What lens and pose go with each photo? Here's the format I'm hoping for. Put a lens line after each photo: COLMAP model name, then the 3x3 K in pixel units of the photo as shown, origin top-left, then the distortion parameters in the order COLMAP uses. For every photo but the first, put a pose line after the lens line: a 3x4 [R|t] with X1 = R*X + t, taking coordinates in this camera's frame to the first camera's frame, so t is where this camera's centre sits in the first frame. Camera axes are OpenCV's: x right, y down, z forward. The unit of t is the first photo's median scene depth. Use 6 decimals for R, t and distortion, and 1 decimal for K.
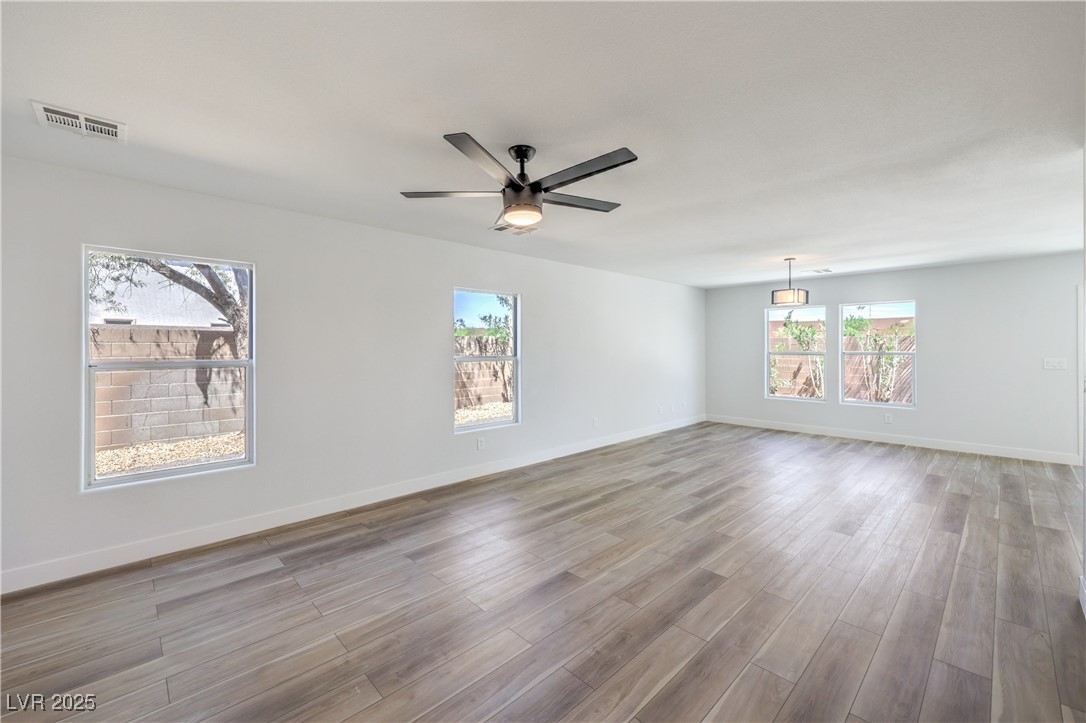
lens RADIAL K [[445.7, 0, 542.0], [0, 445.7, 343.1], [0, 0, 1]] dist [0.000515, 0.000043]
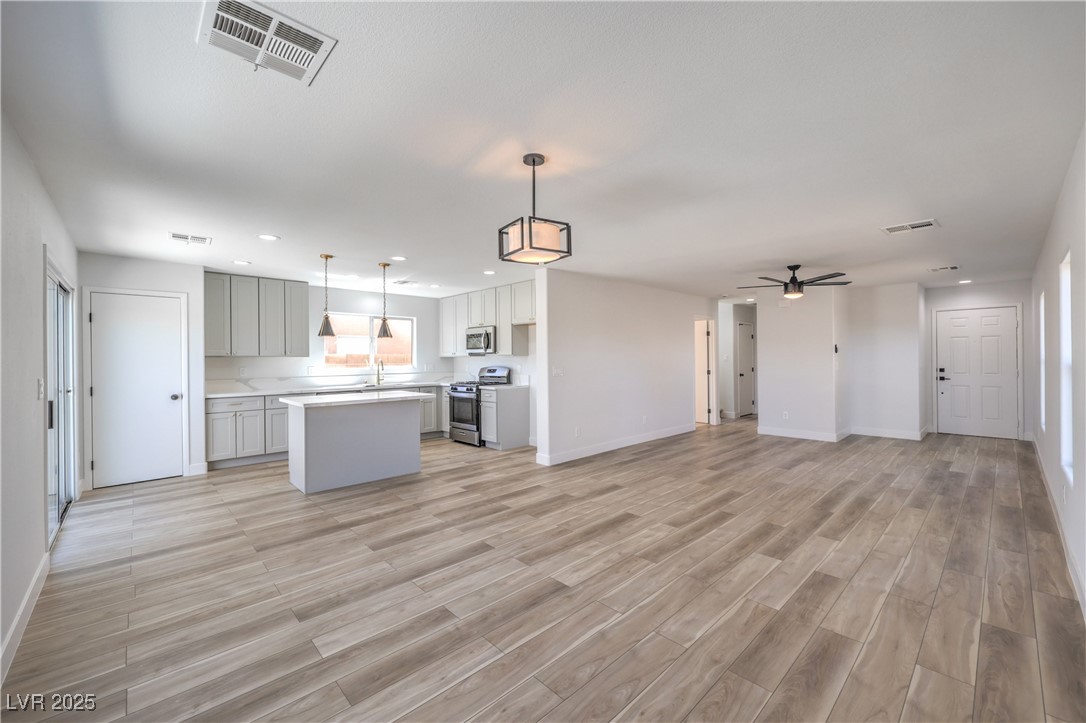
lens RADIAL K [[444.6, 0, 543.0], [0, 444.6, 361.5], [0, 0, 1]] dist [0.002908, 0.000339]
pose [[-0.999900, 0.011237, 0.008529, 0.727298], [0.011215, 0.999934, -0.002640, 0.028913], [-0.008558, -0.002544, -0.999960, 1.949512]]
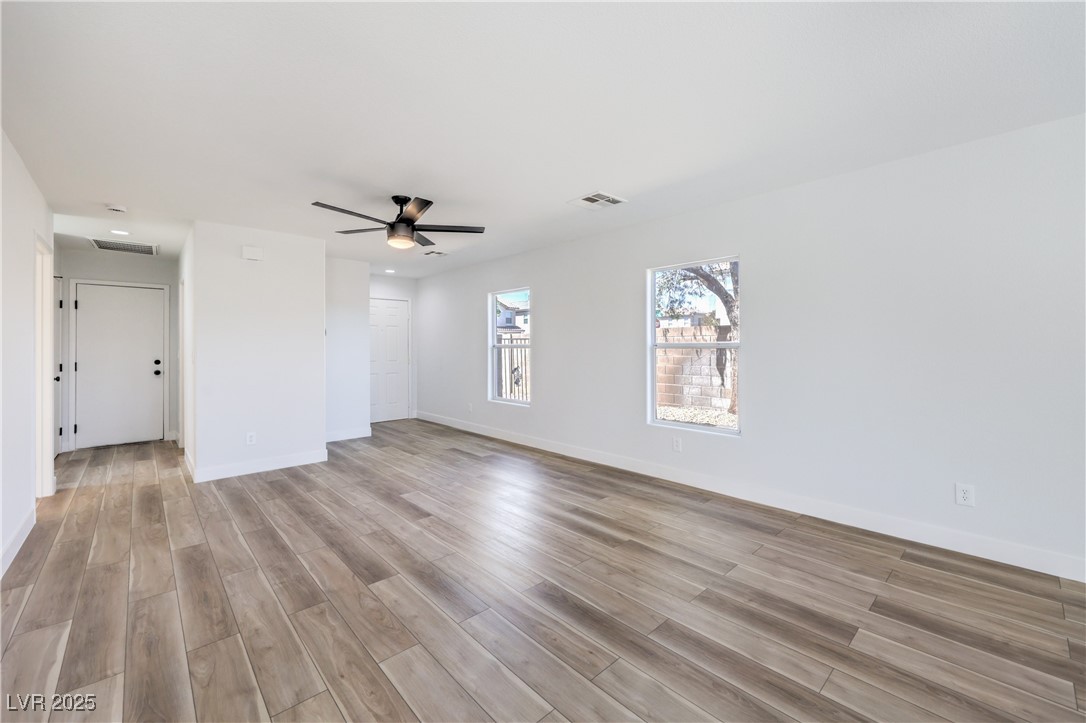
lens RADIAL K [[435.1, 0, 543.9], [0, 435.1, 346.8], [0, 0, 1]] dist [-0.009538, 0.000155]
pose [[-0.012522, 0.001002, -0.999921, 0.828068], [0.012508, 0.999921, 0.000845, 0.039090], [0.999843, -0.012497, -0.012534, 0.892807]]
